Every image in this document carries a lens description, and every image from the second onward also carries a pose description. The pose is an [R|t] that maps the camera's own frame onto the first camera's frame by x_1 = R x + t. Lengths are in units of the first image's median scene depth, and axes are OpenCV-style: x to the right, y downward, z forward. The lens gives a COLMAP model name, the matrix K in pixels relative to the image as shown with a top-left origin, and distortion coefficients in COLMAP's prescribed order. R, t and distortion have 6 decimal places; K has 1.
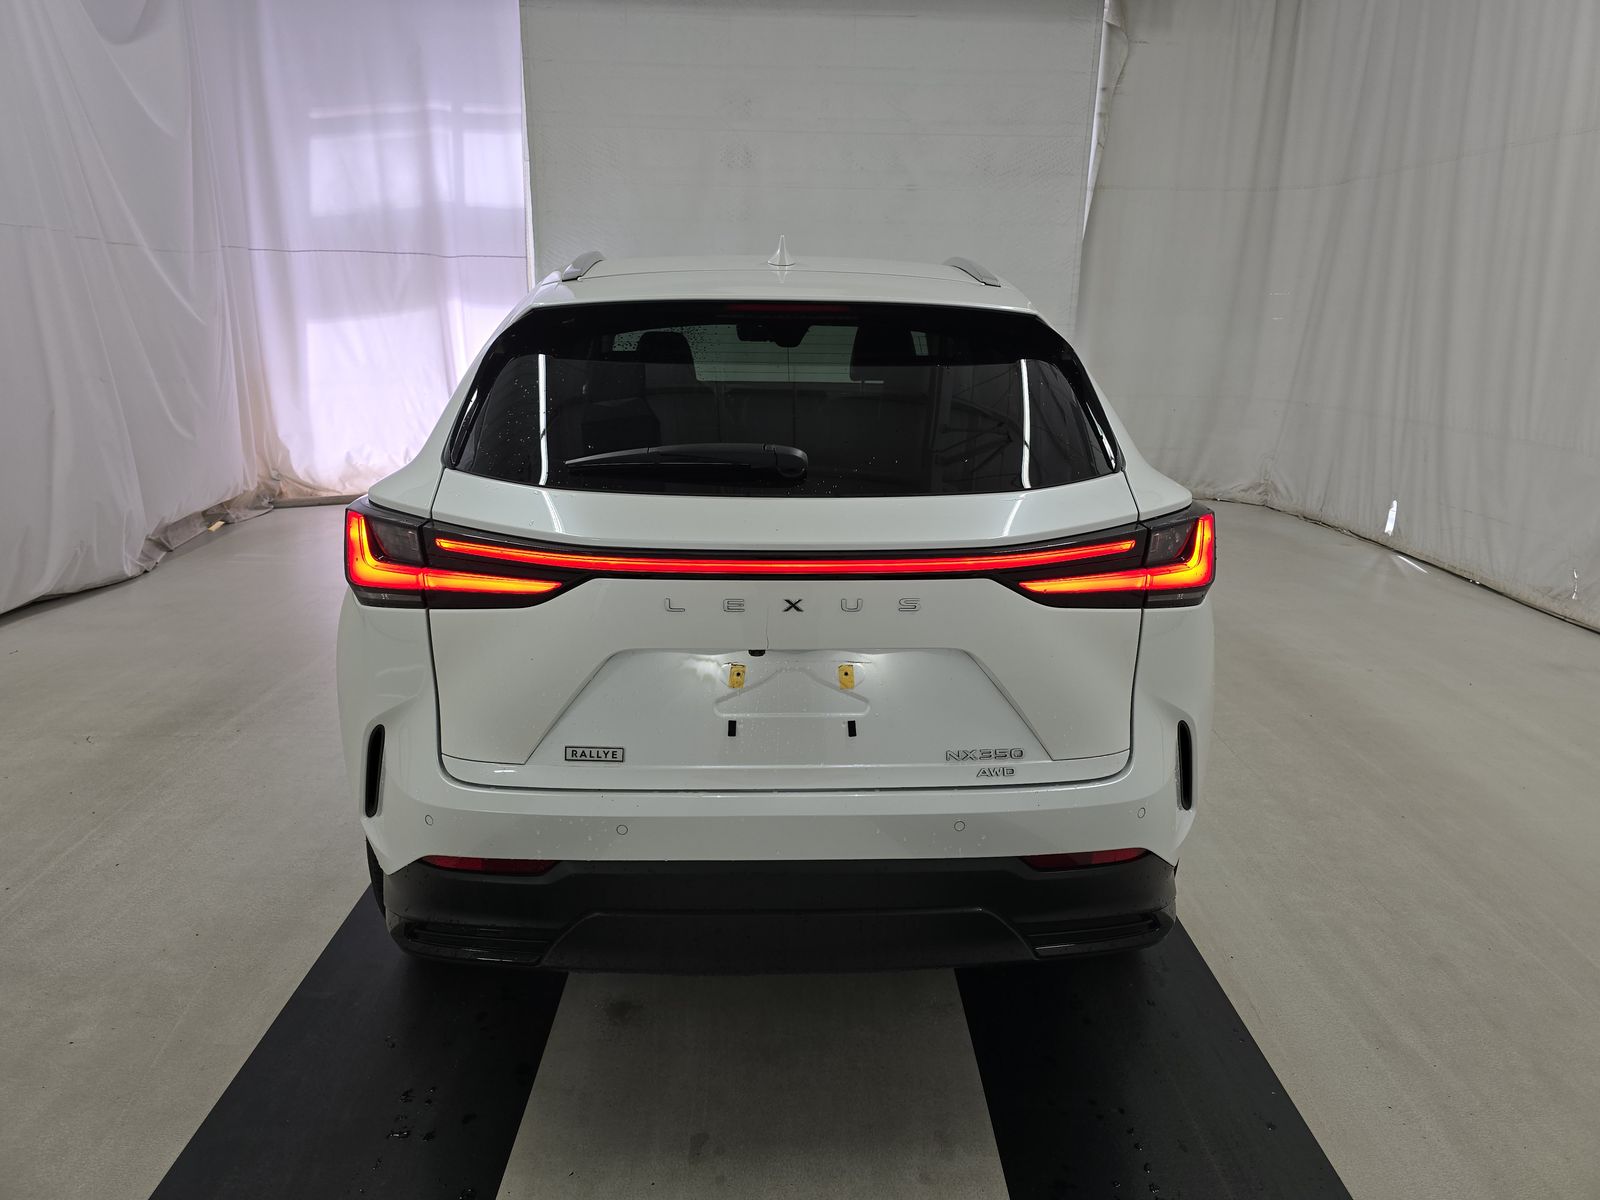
lens RADIAL K [[1044.8, 0, 798.7], [0, 1044.8, 594.9], [0, 0, 1]] dist [0.021895, -0.014541]
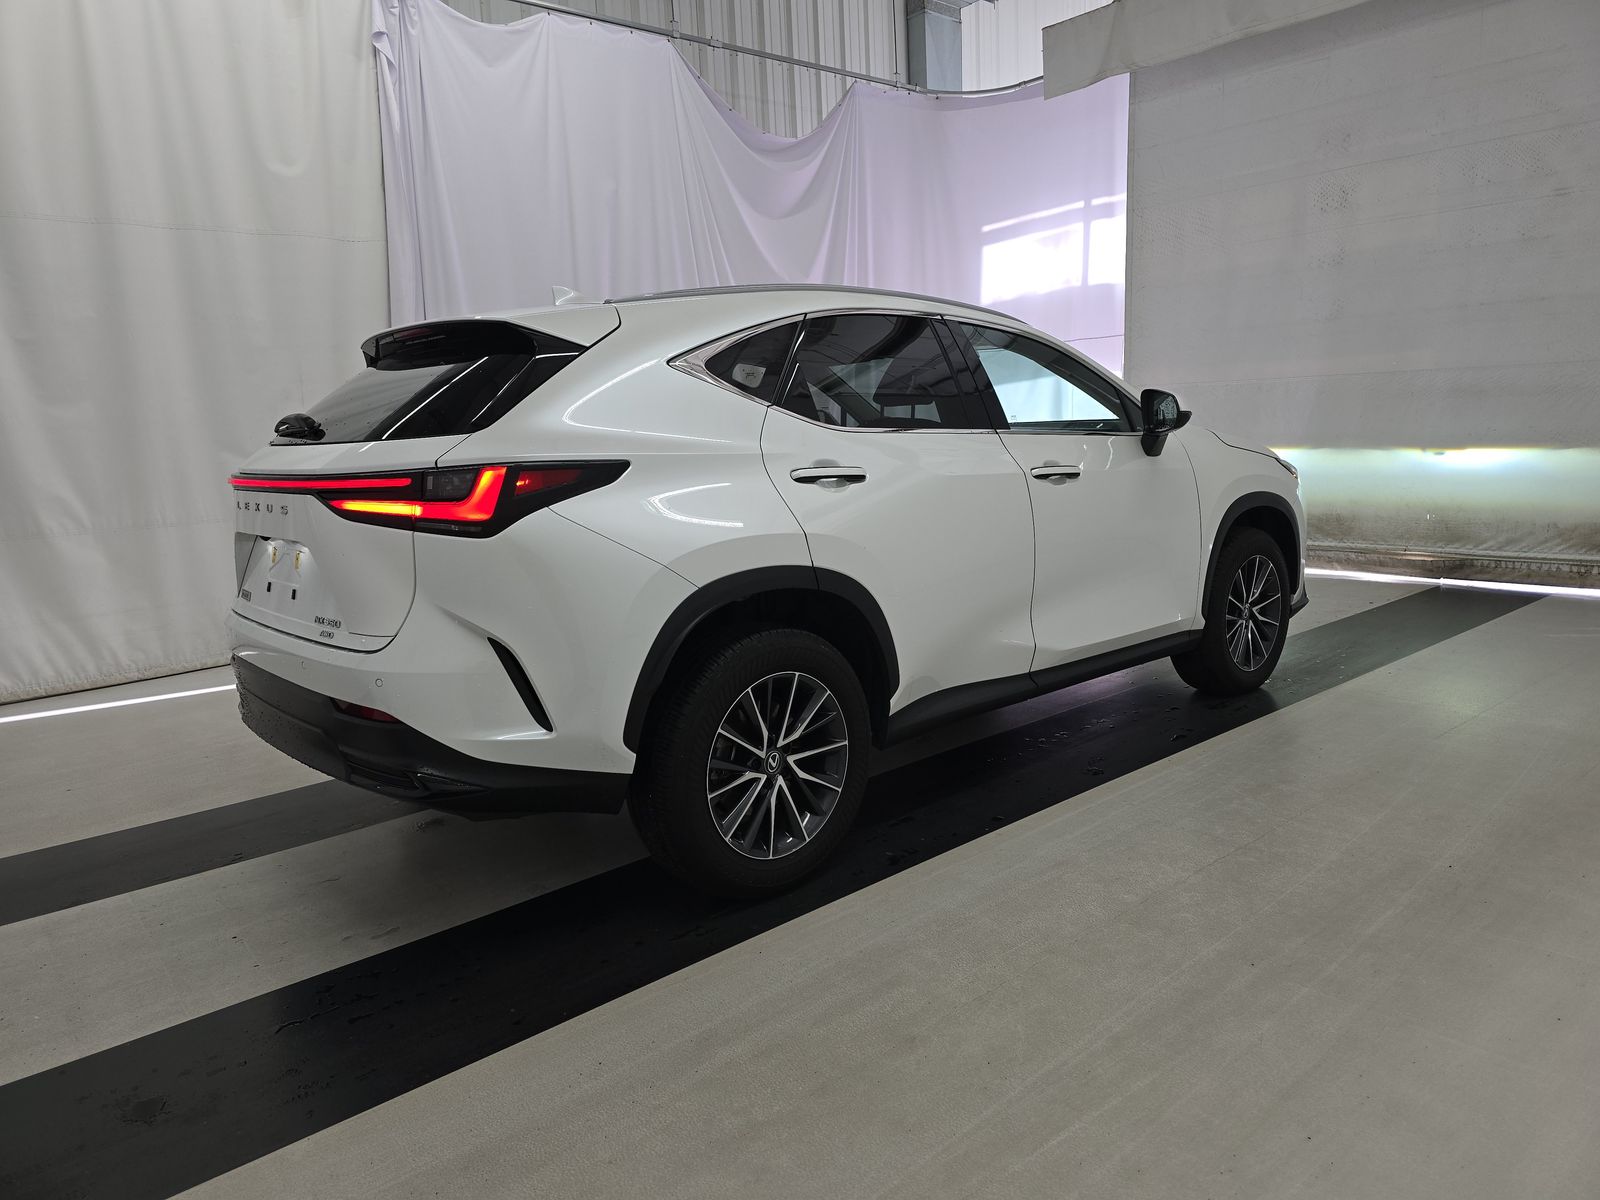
lens RADIAL K [[1044.8, 0, 795.7], [0, 1044.8, 592.2], [0, 0, 1]] dist [0.021895, -0.014541]
pose [[0.671688, 0.086379, -0.735781, 1.643121], [-0.152277, 0.988070, -0.023015, 0.047794], [0.725015, 0.127502, 0.676829, 0.481943]]
